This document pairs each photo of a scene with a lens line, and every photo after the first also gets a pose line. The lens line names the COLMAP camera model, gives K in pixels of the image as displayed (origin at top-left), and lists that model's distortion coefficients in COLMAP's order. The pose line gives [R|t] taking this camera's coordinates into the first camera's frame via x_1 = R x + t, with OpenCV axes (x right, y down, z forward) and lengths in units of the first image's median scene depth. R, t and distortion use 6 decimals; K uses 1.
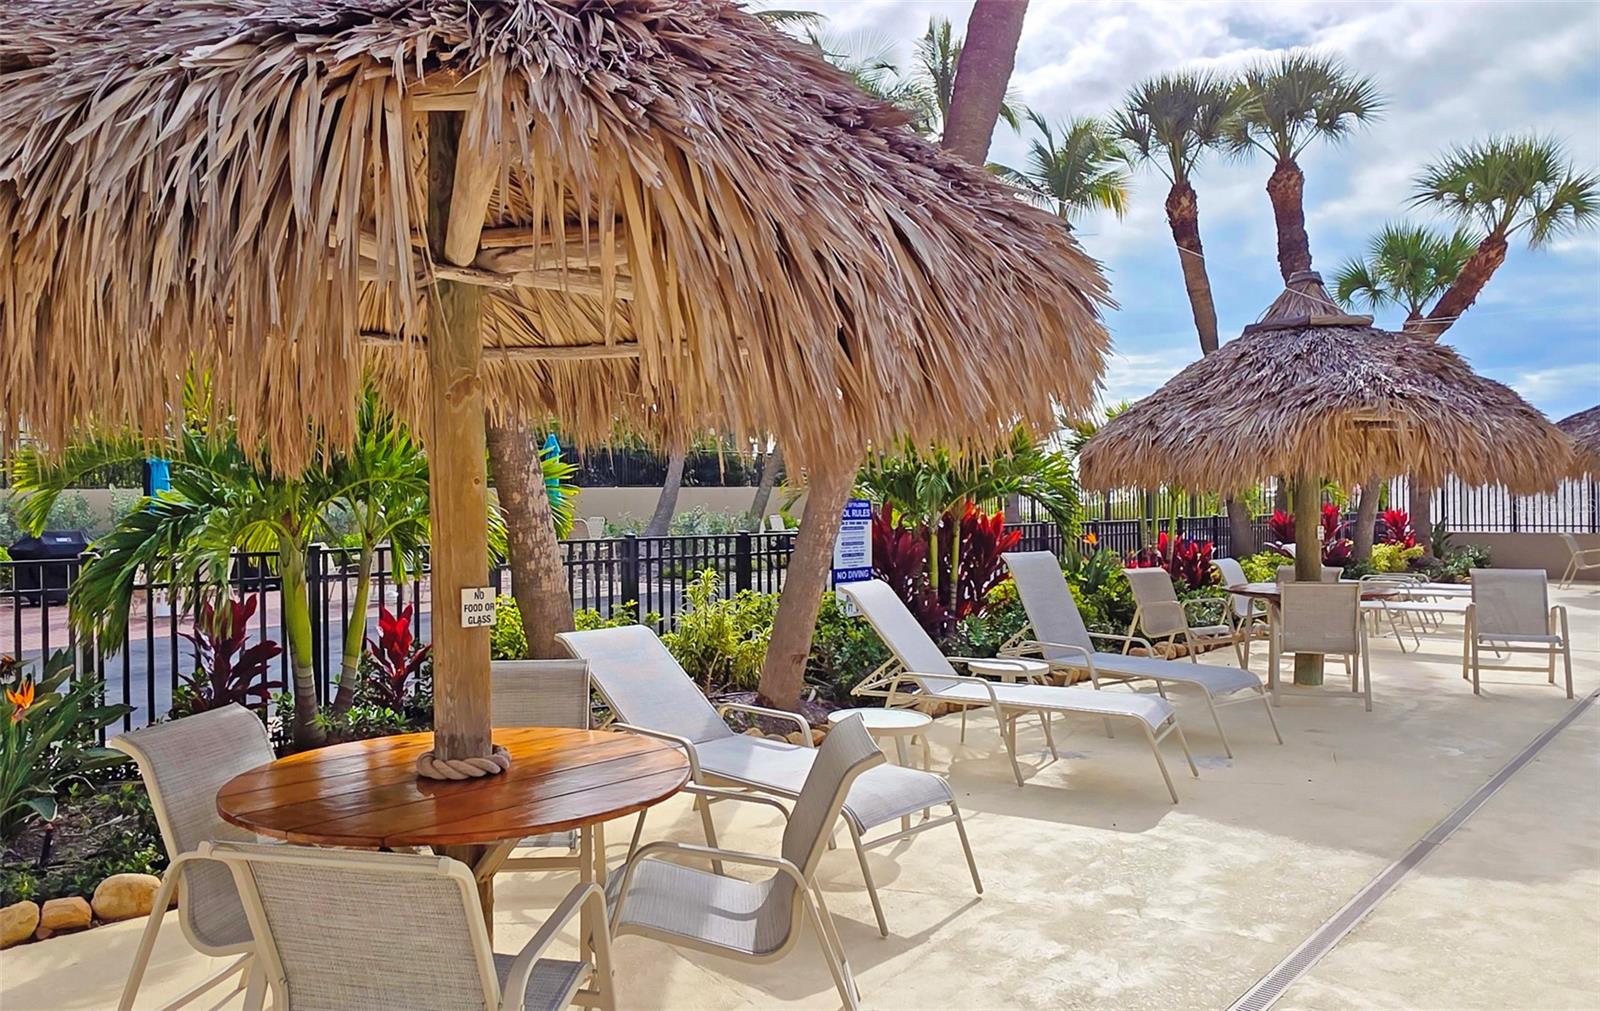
lens RADIAL K [[1158.3, 0, 800.0], [0, 1158.3, 505.5], [0, 0, 1]] dist [0.004662, -0.001995]
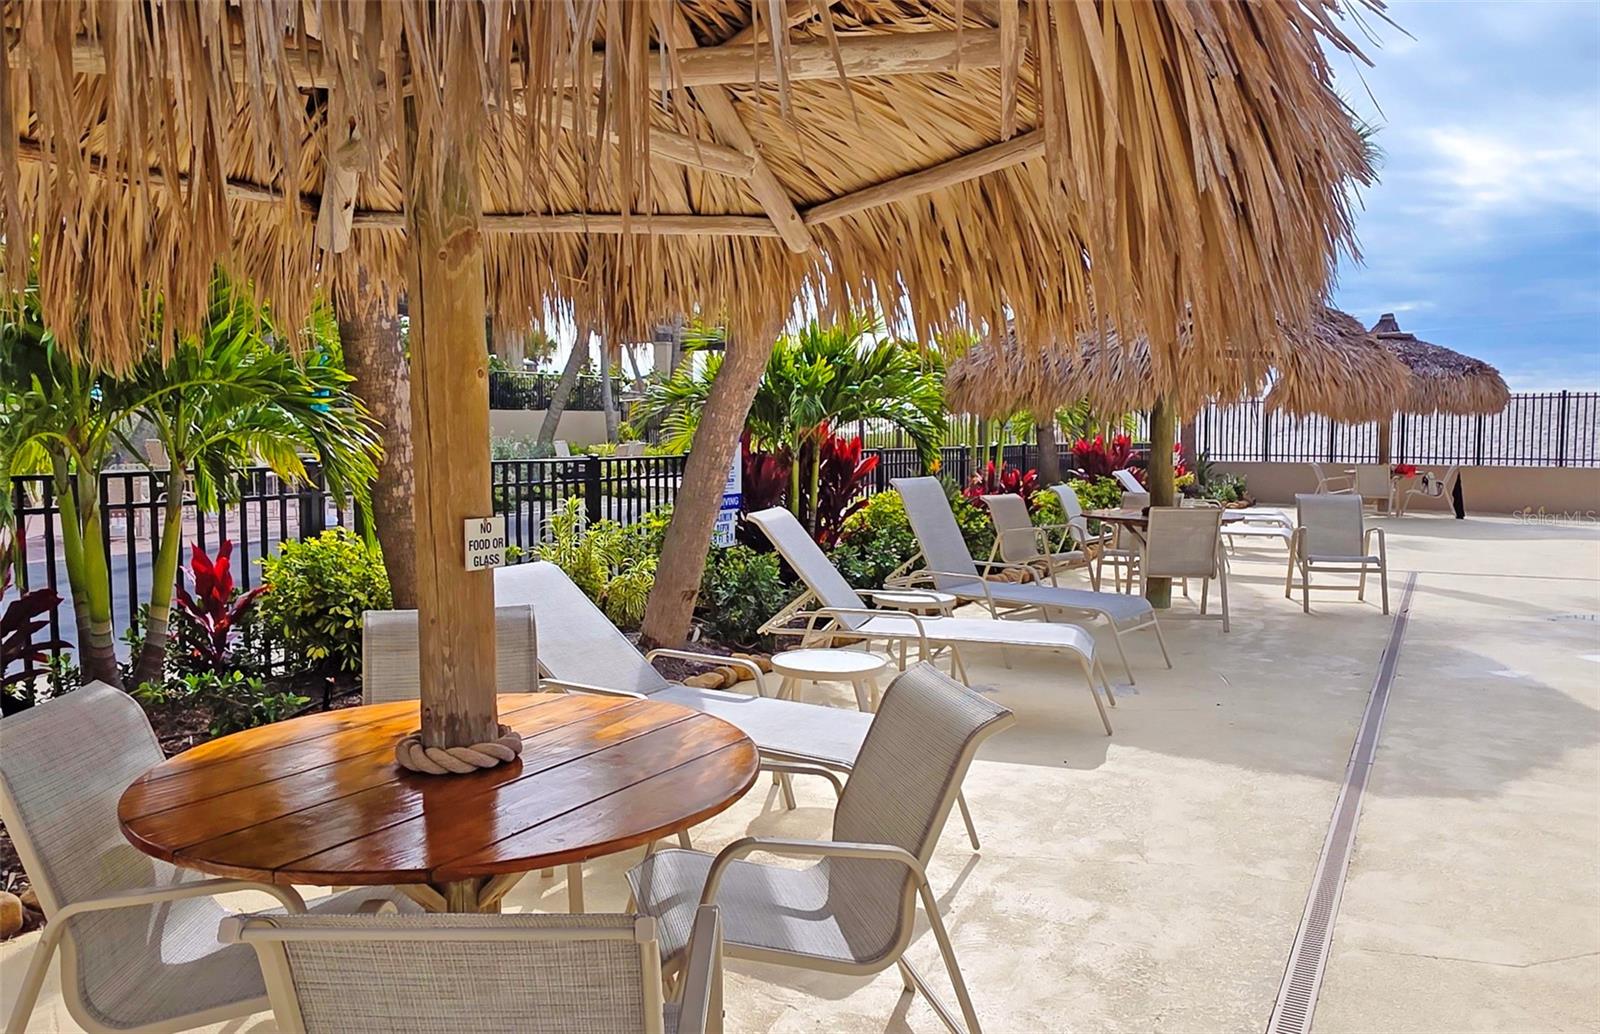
lens RADIAL K [[1147.1, 0, 800.0], [0, 1147.1, 517.0], [0, 0, 1]] dist [0.004436, 0.000005]
pose [[0.972237, -0.007314, 0.233882, -0.151847], [-0.009238, 0.997532, 0.069600, 0.010423], [-0.233814, -0.069828, 0.969771, 0.142560]]
